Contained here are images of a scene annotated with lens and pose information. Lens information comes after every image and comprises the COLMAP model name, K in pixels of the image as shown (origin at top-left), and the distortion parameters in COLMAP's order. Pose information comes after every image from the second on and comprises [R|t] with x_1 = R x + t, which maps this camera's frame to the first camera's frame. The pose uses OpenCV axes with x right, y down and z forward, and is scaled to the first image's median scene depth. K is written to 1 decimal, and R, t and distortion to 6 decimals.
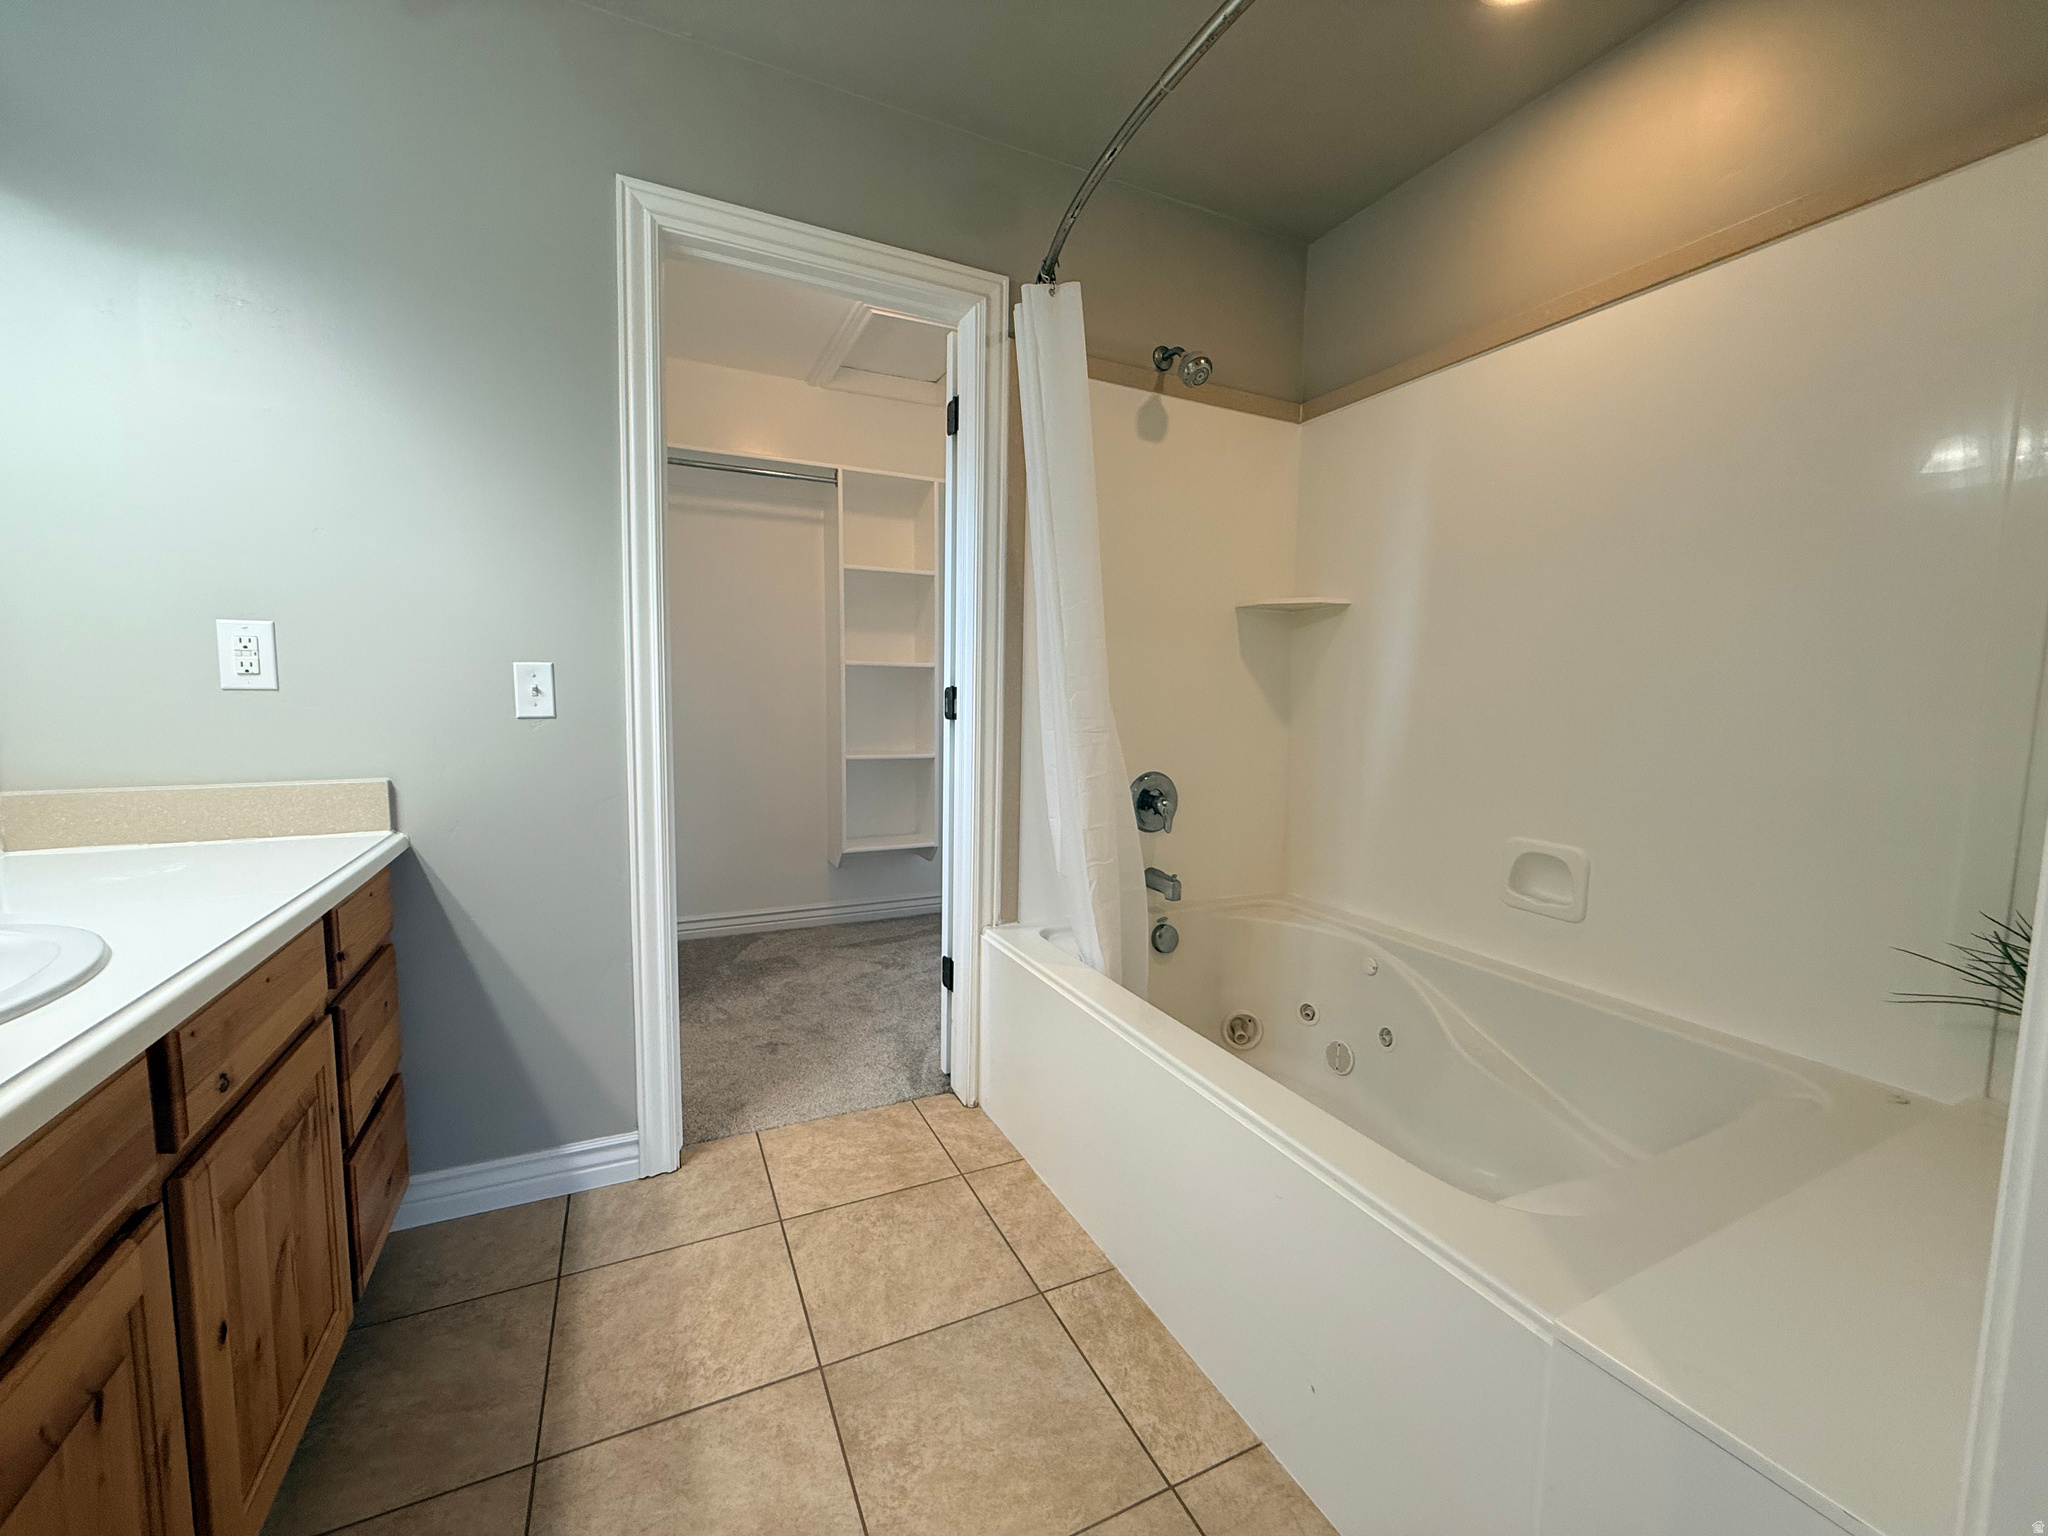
lens RADIAL K [[812.2, 0, 1019.4], [0, 812.2, 767.0], [0, 0, 1]] dist [0.000388, 0.000361]
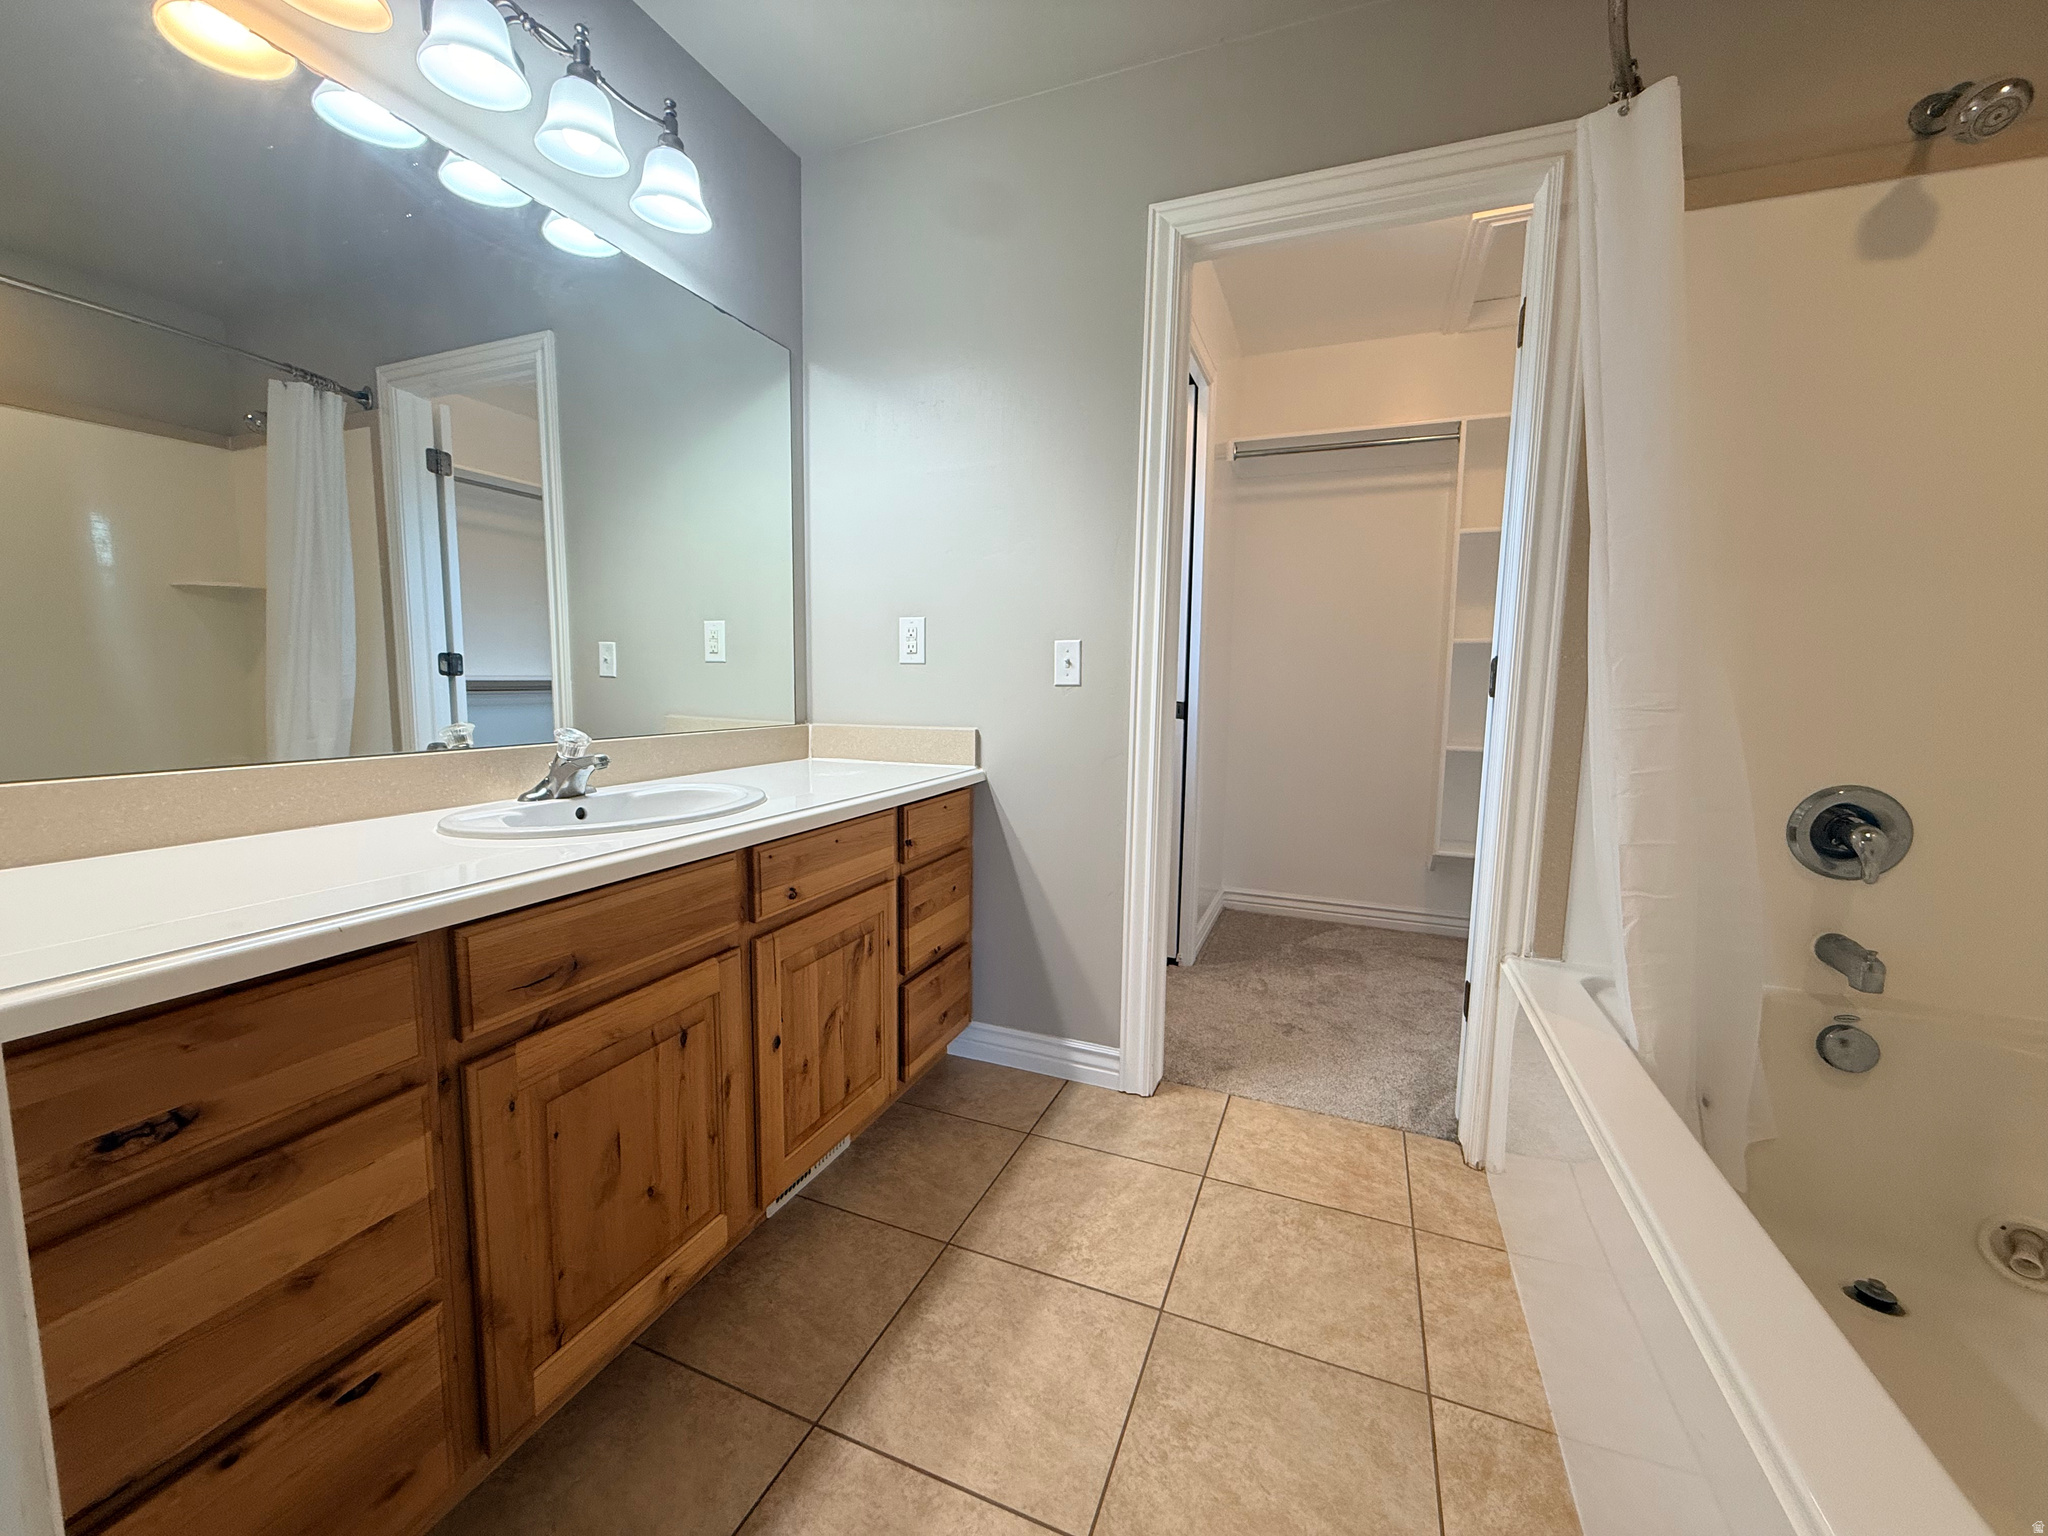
lens RADIAL K [[812.2, 0, 1019.4], [0, 812.2, 767.0], [0, 0, 1]] dist [0.000388, 0.000361]
pose [[0.673502, 0.077045, -0.735159, 0.256801], [-0.073602, 0.996601, 0.037015, 0.021171], [0.735512, 0.029180, 0.676883, 0.114761]]
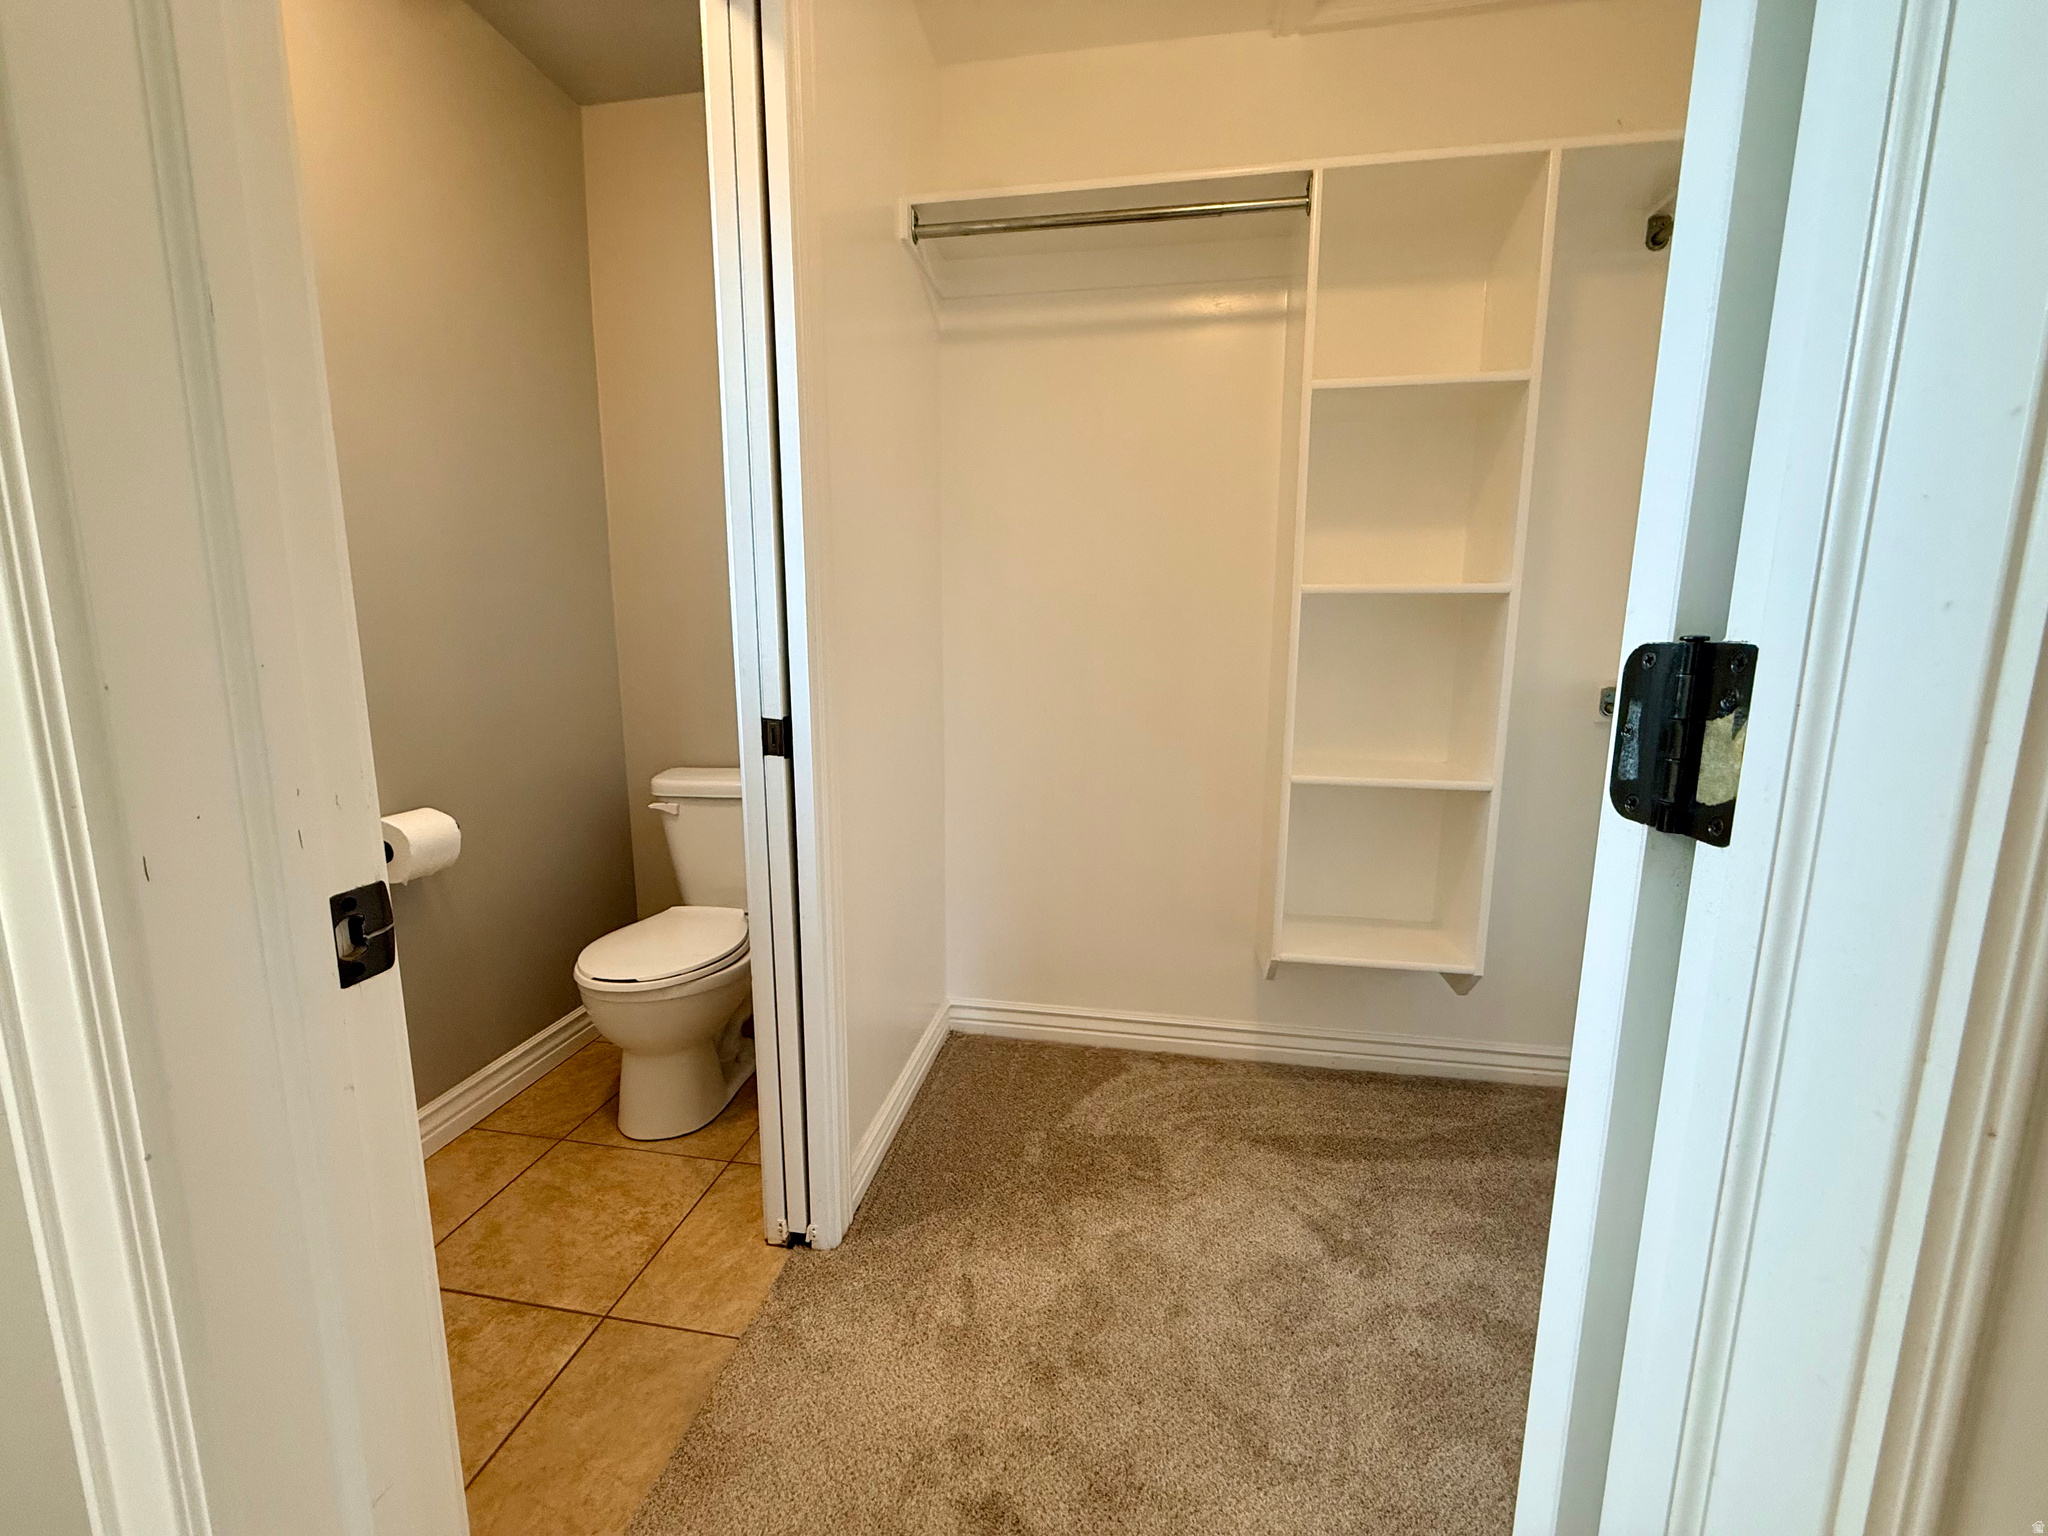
lens RADIAL K [[825.7, 0, 1016.9], [0, 825.7, 766.6], [0, 0, 1]] dist [0.001165, 0.000122]
pose [[0.817227, 0.080739, -0.570632, -0.123114], [-0.049595, 0.996317, 0.069941, -0.095709], [0.574178, -0.028857, 0.818222, 0.978669]]
